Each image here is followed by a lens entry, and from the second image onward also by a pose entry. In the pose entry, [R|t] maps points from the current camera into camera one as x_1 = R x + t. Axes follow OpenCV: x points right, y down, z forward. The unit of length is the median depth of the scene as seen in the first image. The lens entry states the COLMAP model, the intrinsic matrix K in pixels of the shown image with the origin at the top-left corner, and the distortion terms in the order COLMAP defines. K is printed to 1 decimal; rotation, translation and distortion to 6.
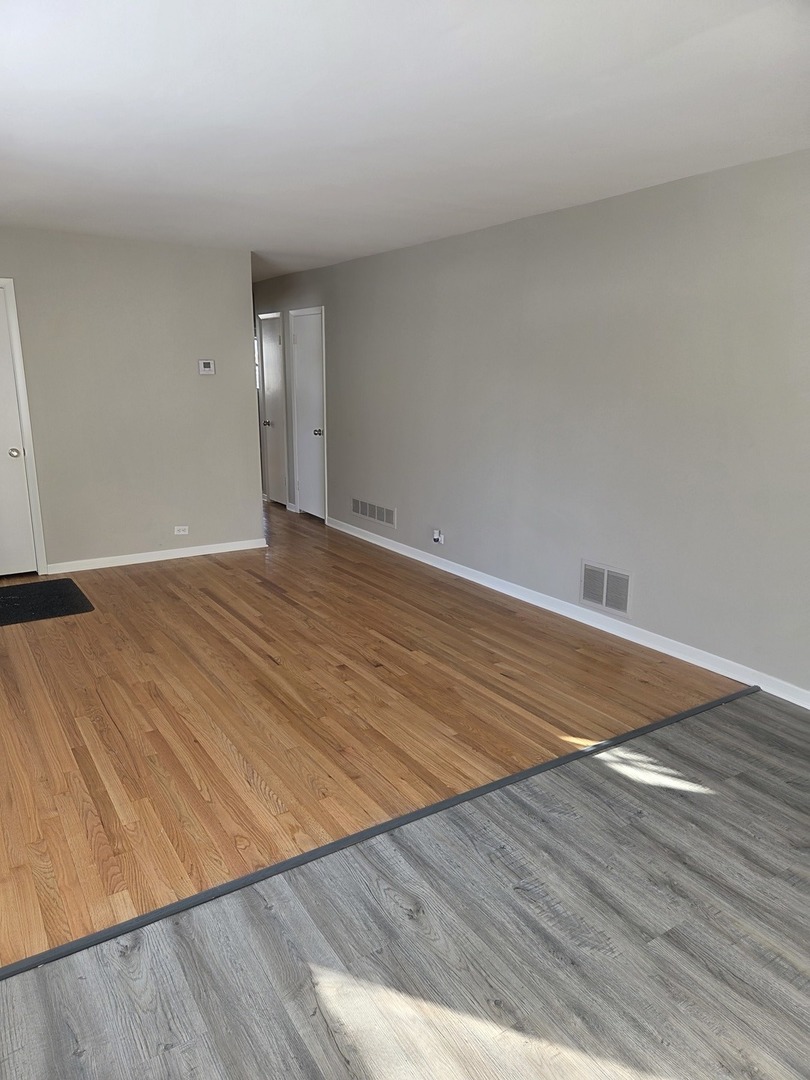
lens RADIAL K [[720.6, 0, 405.0], [0, 720.6, 540.0], [0, 0, 1]] dist [0.126074, -0.076661]
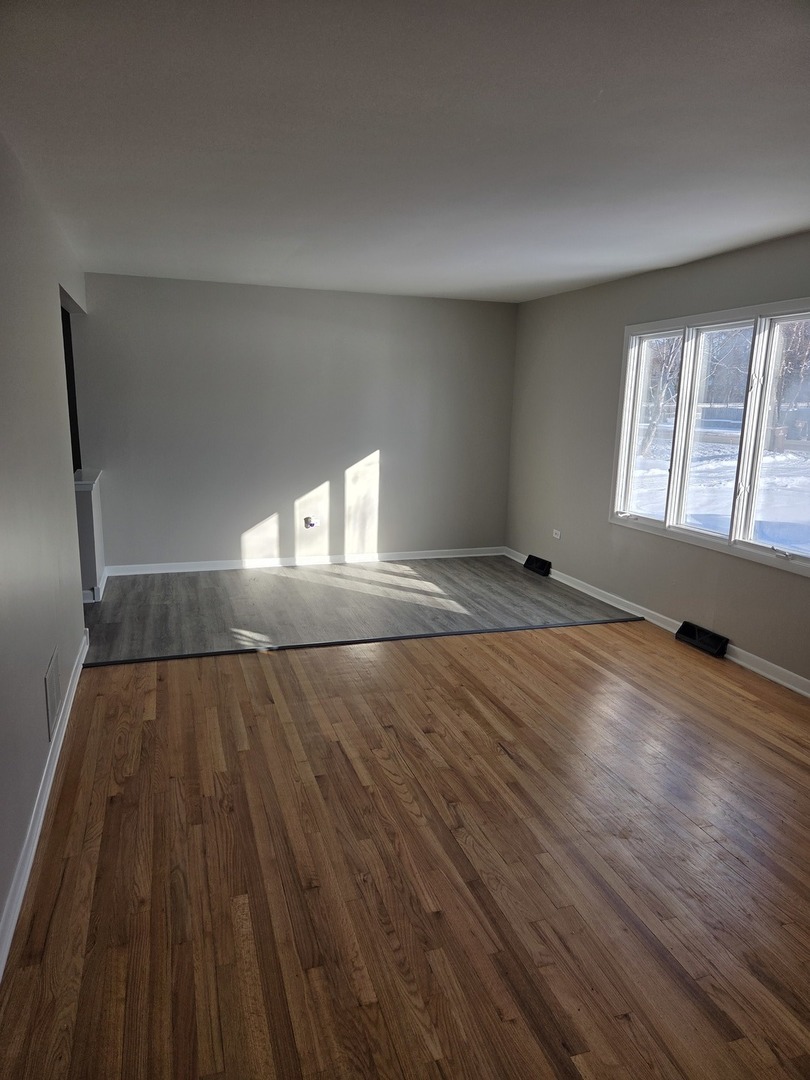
lens RADIAL K [[720.6, 0, 405.0], [0, 720.6, 540.0], [0, 0, 1]] dist [0.126074, -0.076661]
pose [[-0.964287, -0.077856, 0.253157, -0.259779], [0.034760, 0.910352, 0.412372, -0.397803], [-0.262568, 0.406445, -0.875135, 1.643379]]
